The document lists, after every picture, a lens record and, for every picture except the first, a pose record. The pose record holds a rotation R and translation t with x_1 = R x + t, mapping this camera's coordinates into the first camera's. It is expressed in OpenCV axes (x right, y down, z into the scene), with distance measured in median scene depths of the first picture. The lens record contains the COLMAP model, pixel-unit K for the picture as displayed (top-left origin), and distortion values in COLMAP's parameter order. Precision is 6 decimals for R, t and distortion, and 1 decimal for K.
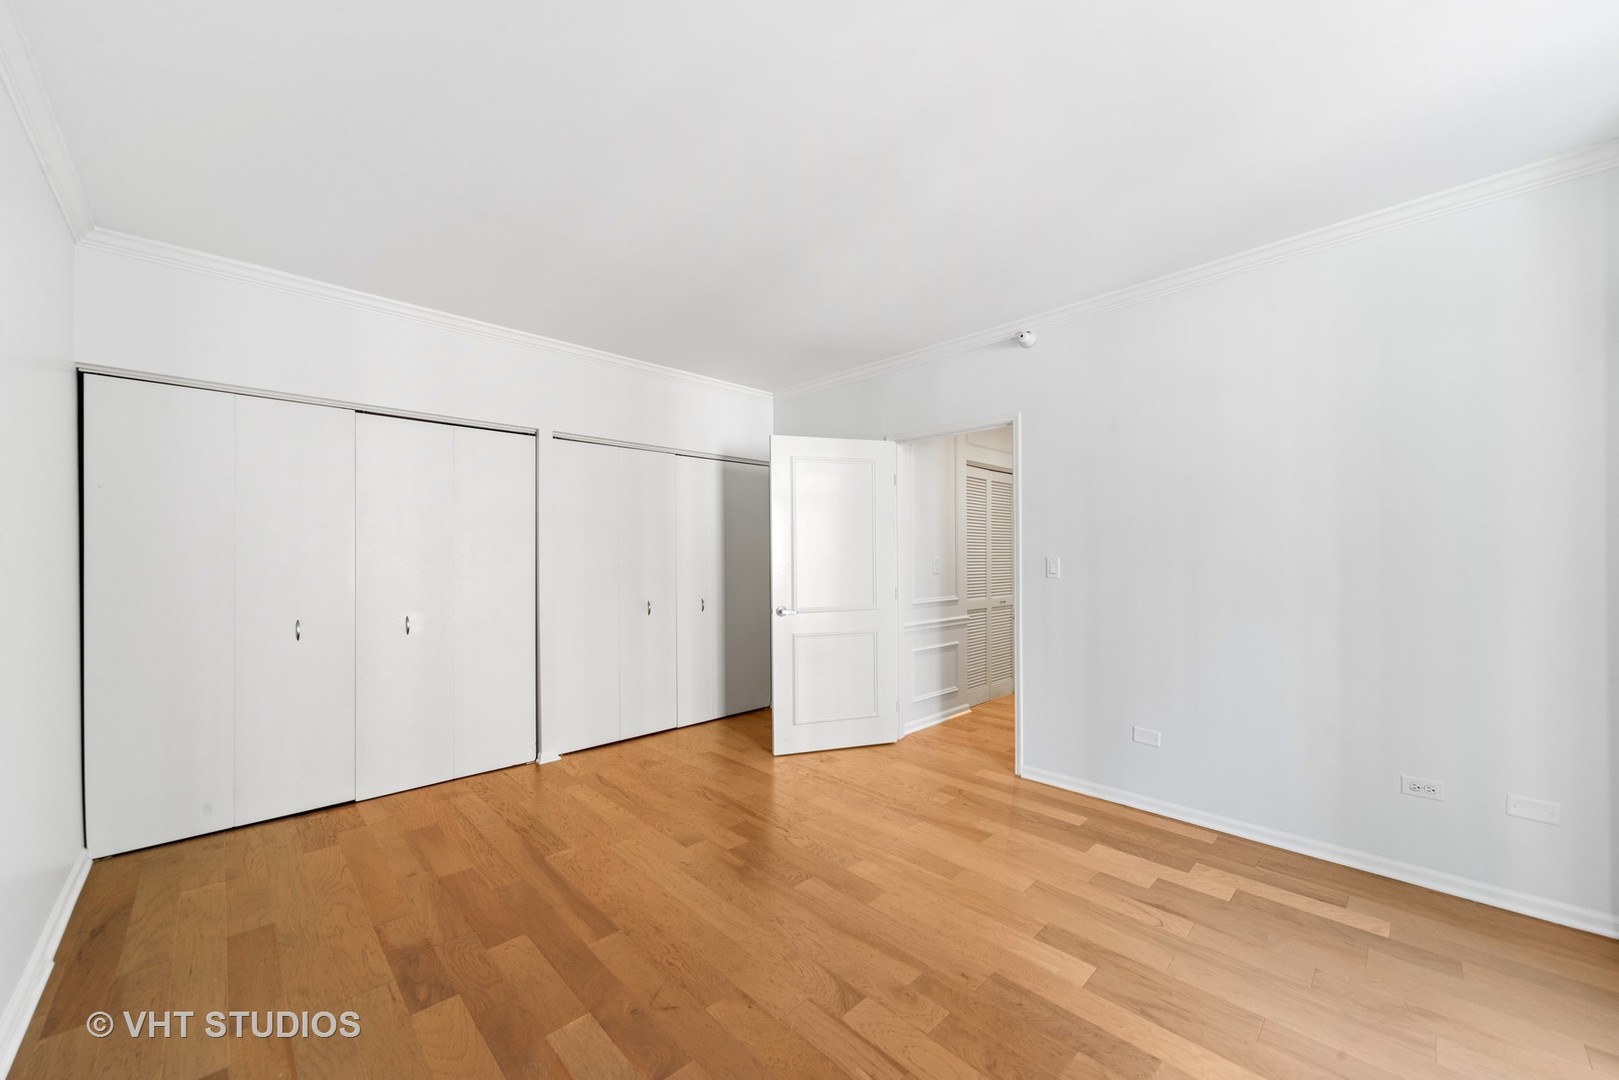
lens RADIAL K [[587.2, 0, 802.6], [0, 587.2, 553.8], [0, 0, 1]] dist [-0.001803, -0.000215]
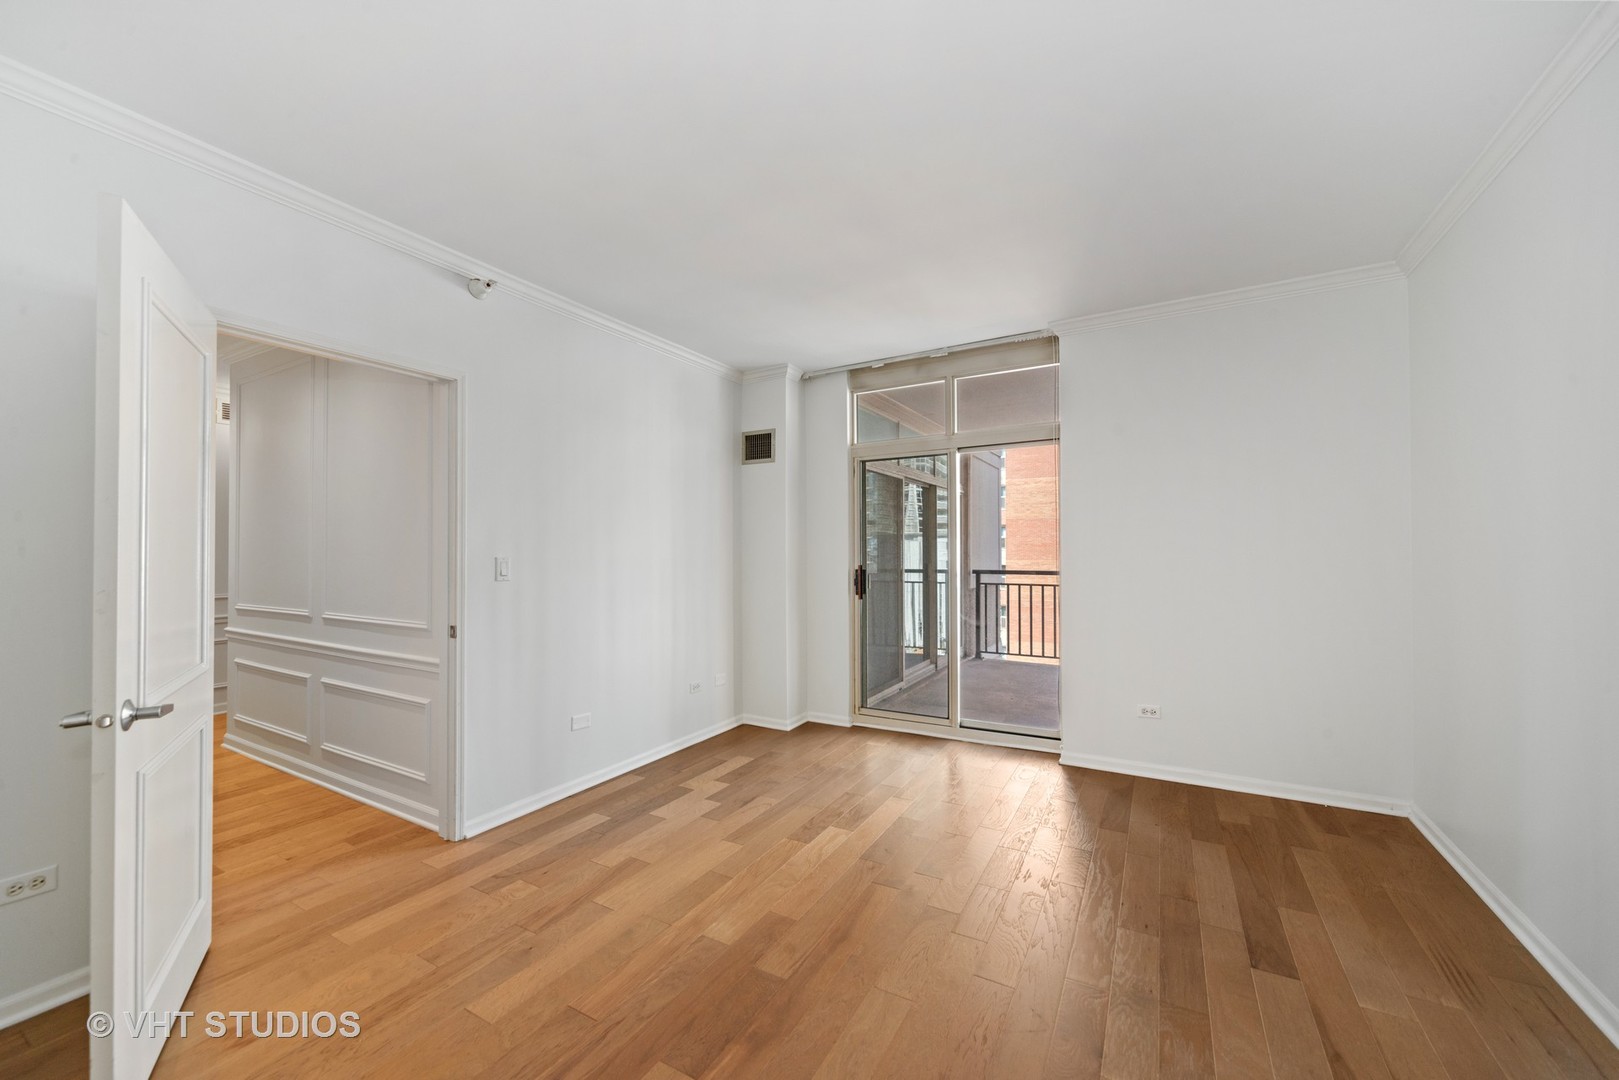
lens RADIAL K [[611.4, 0, 802.3], [0, 611.4, 542.7], [0, 0, 1]] dist [-0.000262, -0.000023]
pose [[-0.263255, 0.022222, 0.964470, -0.690284], [0.002232, 0.999746, -0.022426, 0.008832], [-0.964724, -0.003751, -0.263238, 1.012208]]
